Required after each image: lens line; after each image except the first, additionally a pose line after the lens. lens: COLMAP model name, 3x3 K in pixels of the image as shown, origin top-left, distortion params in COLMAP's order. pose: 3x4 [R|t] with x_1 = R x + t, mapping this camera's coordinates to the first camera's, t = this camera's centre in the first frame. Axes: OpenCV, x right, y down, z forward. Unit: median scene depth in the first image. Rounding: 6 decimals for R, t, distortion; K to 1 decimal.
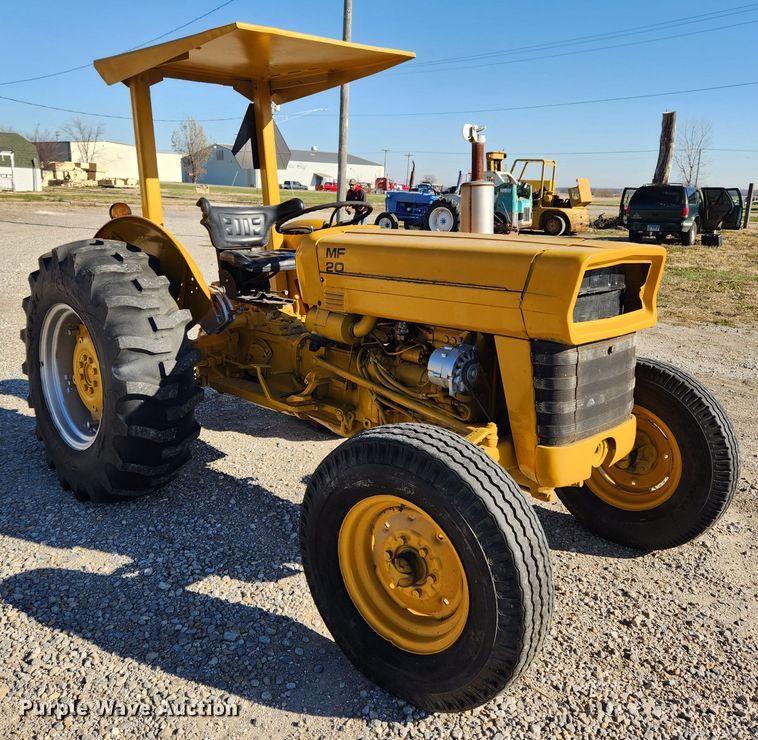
lens RADIAL K [[741.6, 0, 399.0], [0, 741.6, 329.8], [0, 0, 1]] dist [0.072949, -0.024393]
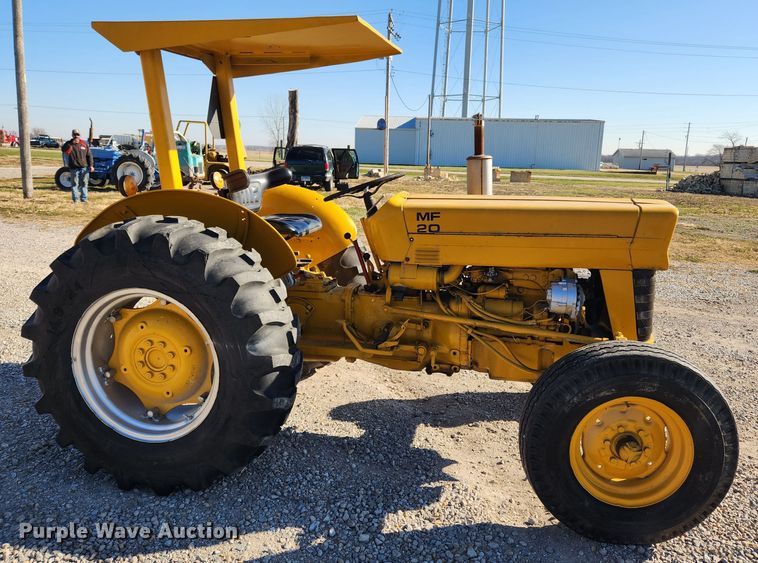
lens RADIAL K [[591.5, 0, 414.5], [0, 591.5, 253.1], [0, 0, 1]] dist [0.078346, -0.062431]
pose [[0.820317, -0.092688, 0.564349, -0.557616], [0.096548, 0.995061, 0.023089, -0.059291], [-0.563701, 0.035546, 0.825213, 0.193752]]
